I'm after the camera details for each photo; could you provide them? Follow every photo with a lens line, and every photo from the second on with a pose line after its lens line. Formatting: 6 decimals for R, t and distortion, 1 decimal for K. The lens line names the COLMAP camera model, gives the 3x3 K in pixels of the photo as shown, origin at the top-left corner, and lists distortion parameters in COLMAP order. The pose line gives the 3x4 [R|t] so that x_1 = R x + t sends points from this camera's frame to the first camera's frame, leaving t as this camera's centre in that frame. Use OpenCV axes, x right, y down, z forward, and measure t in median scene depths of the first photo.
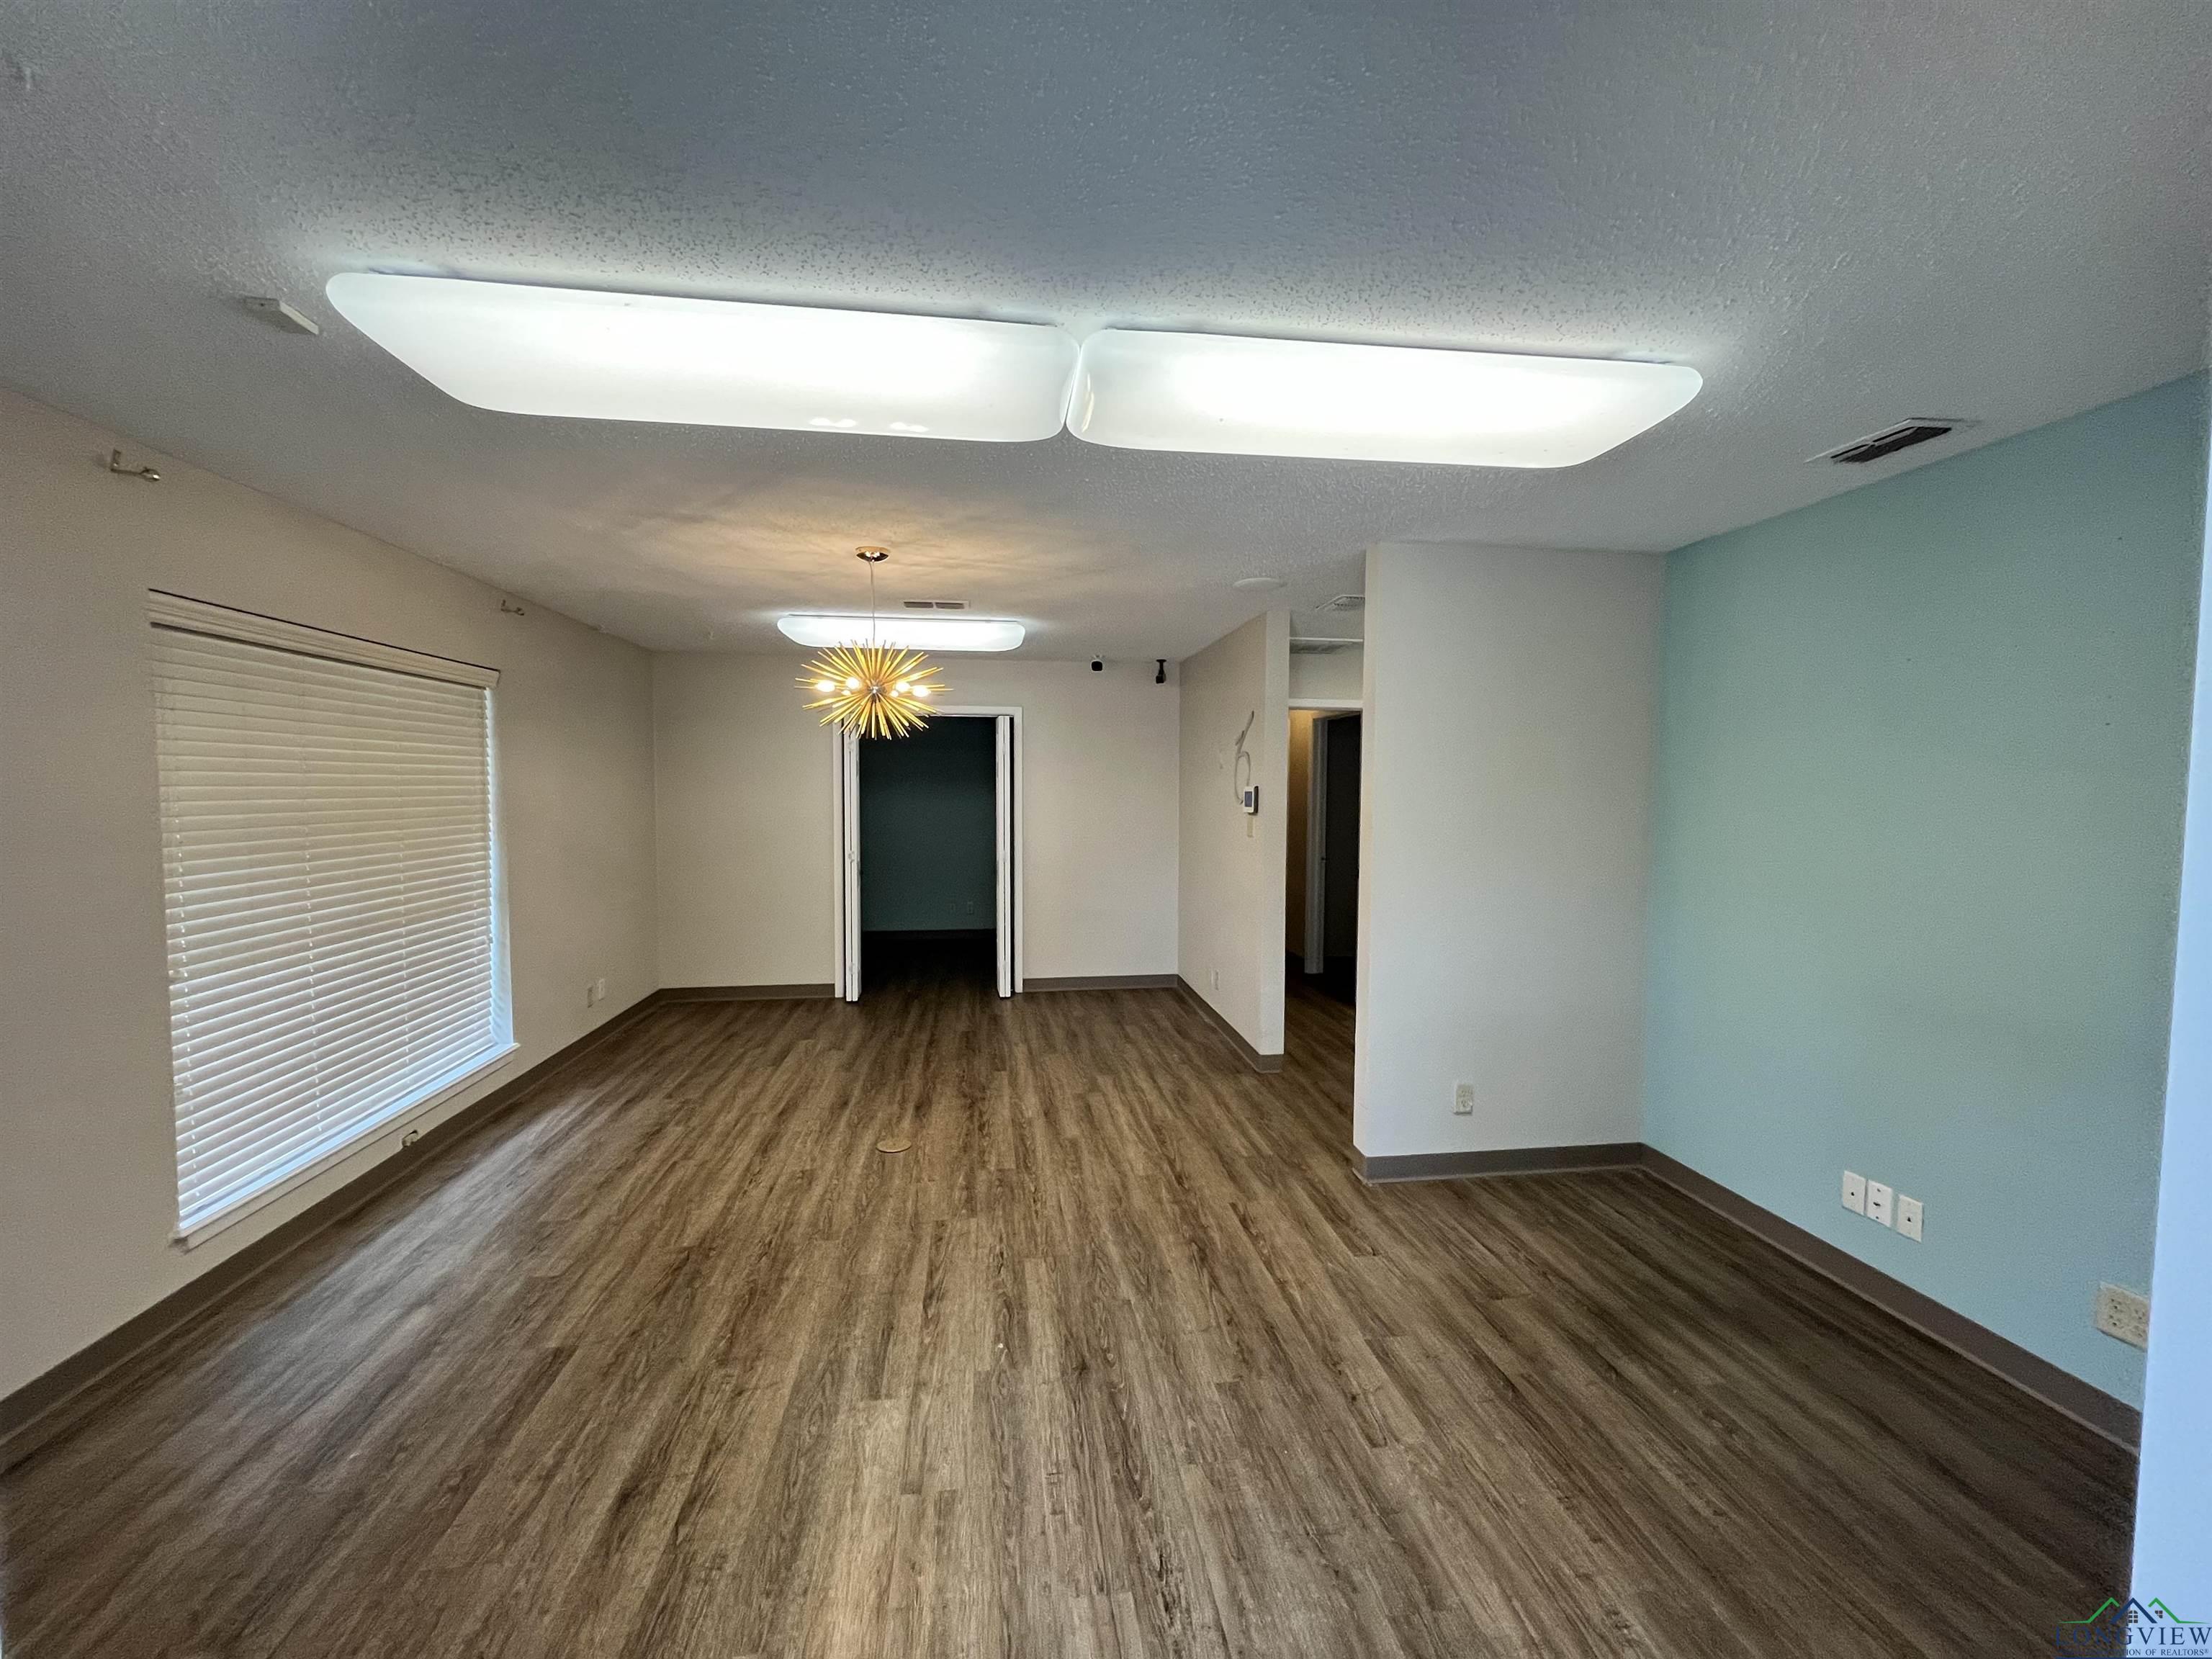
lens RADIAL K [[895.1, 0, 1125.7], [0, 895.1, 838.4], [0, 0, 1]] dist [-0.004096, 0.000391]
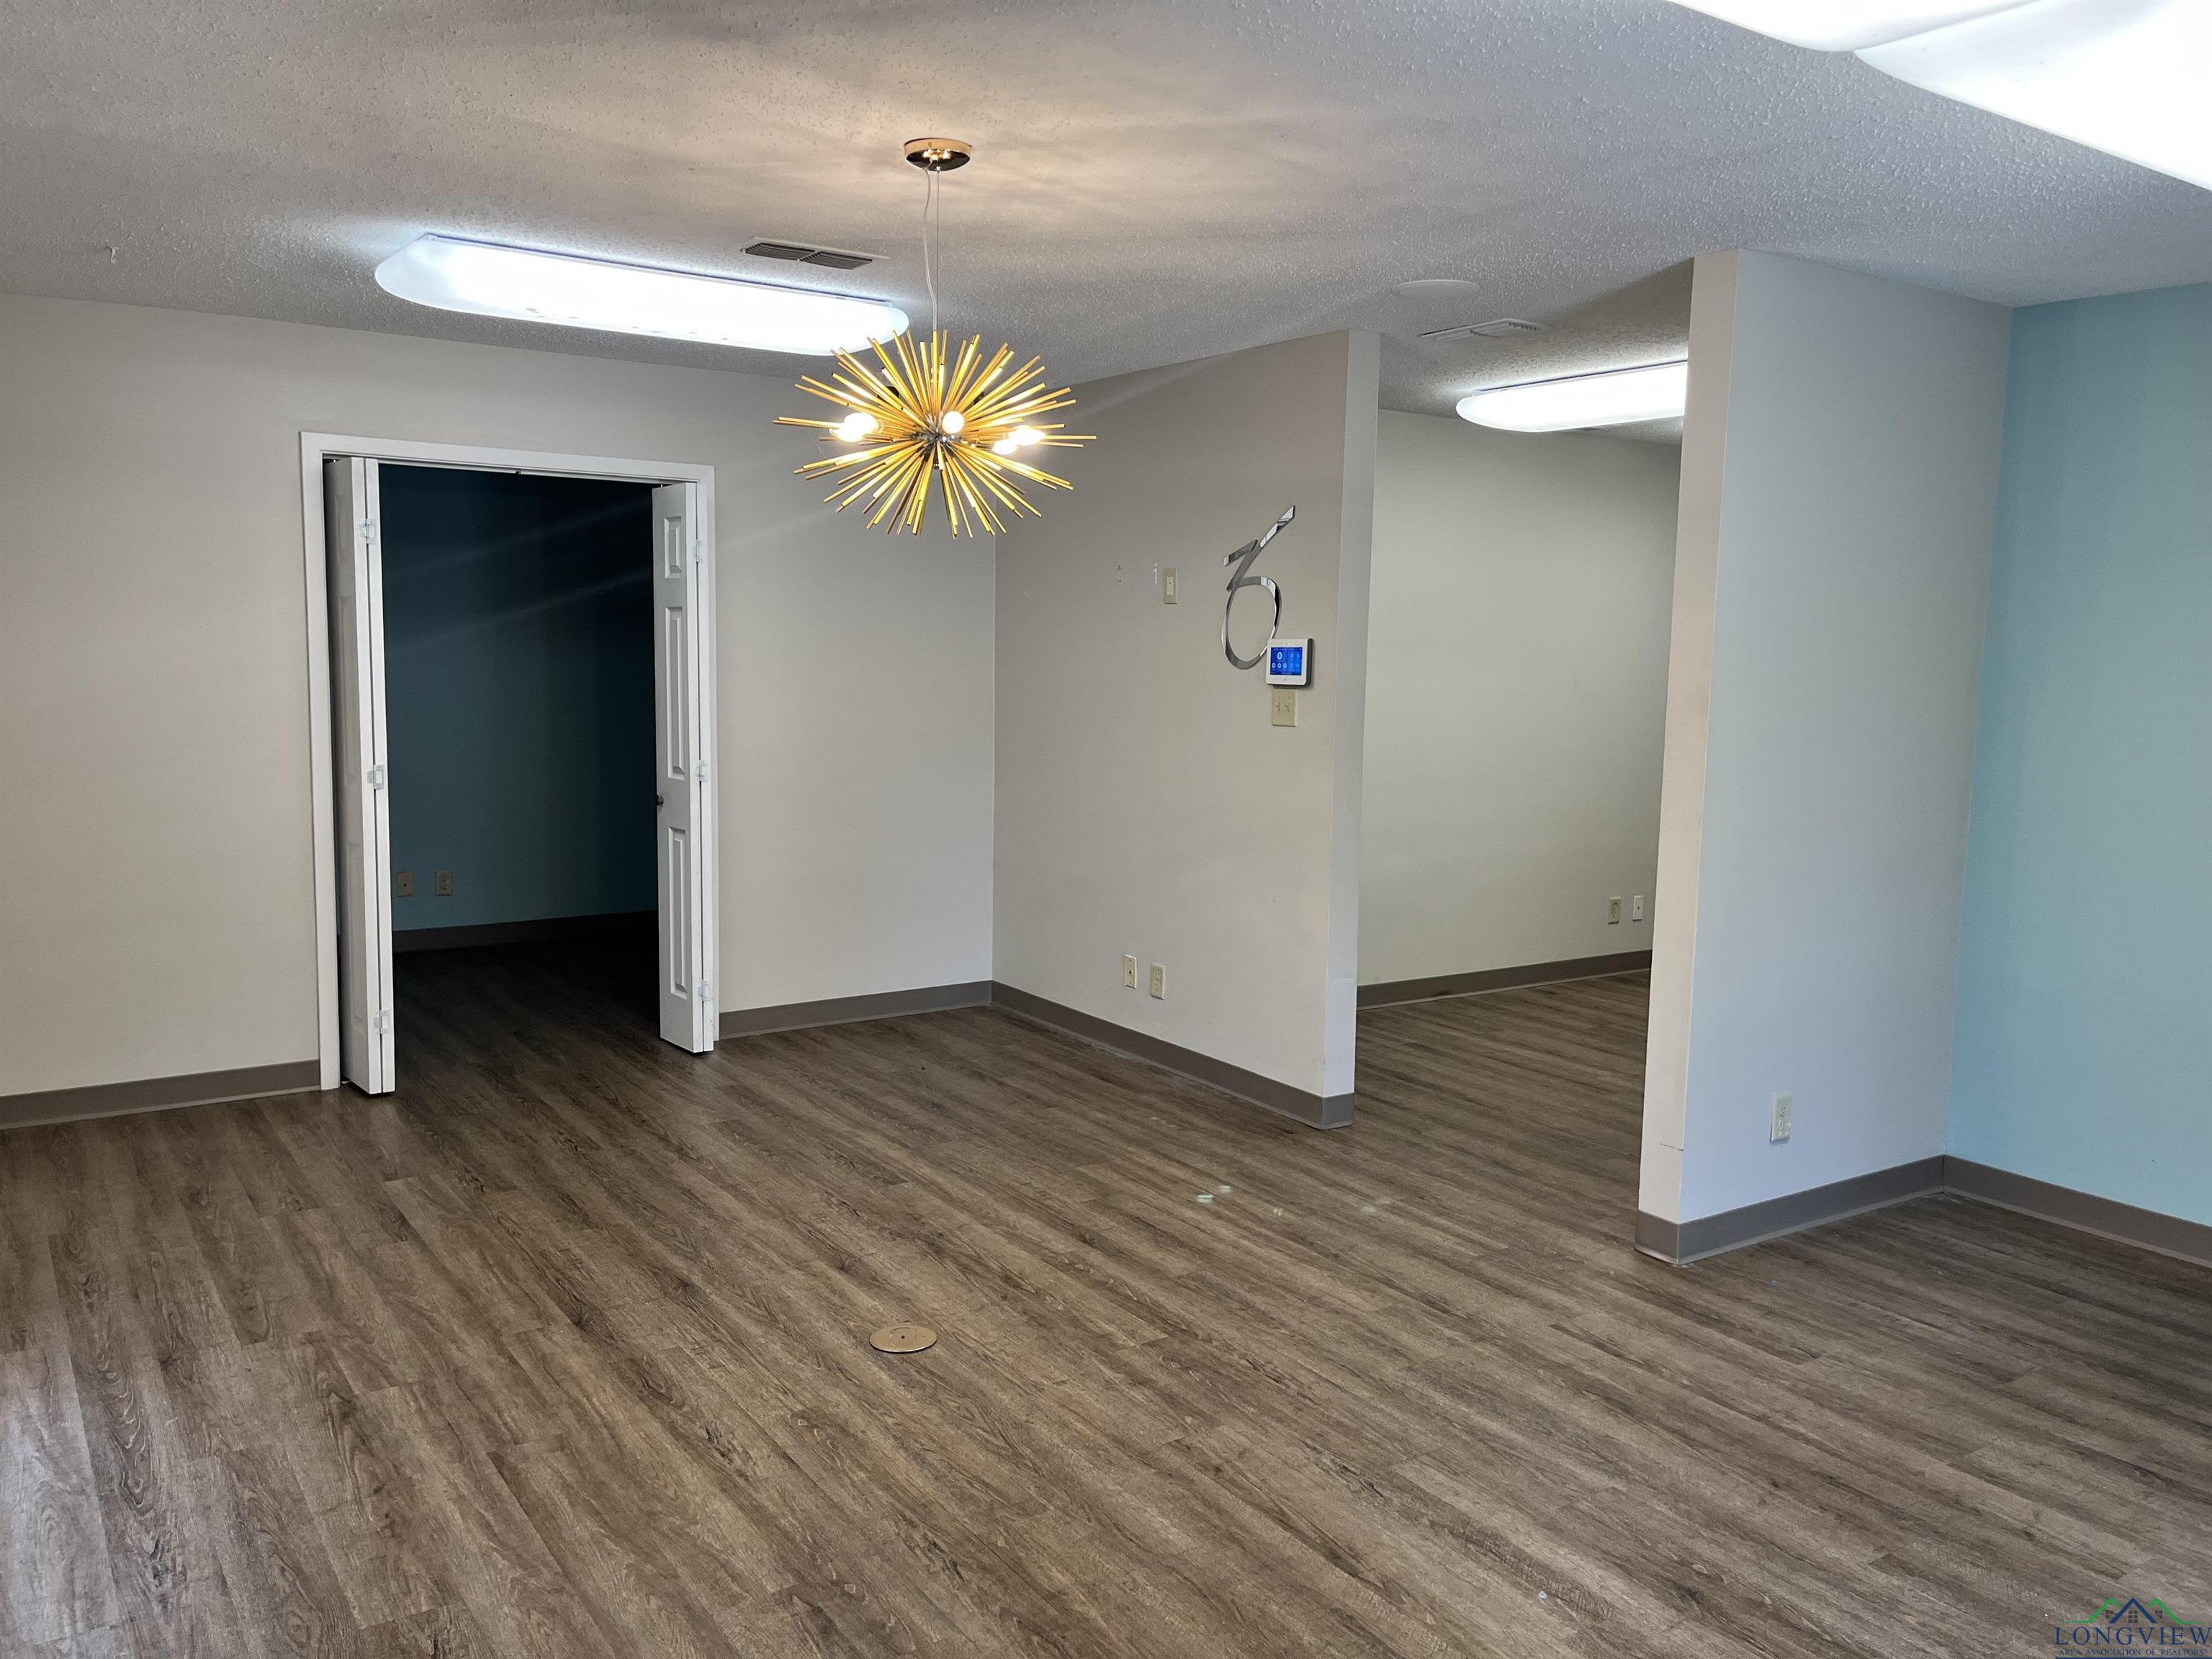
lens RADIAL K [[1671.9, 0, 1143.6], [0, 1671.9, 860.7], [0, 0, 1]] dist [0.054105, -0.077362]
pose [[0.896456, -0.045057, 0.440835, -0.577169], [0.009024, 0.996467, 0.083496, -0.009975], [-0.443040, -0.070872, 0.893696, 0.102793]]
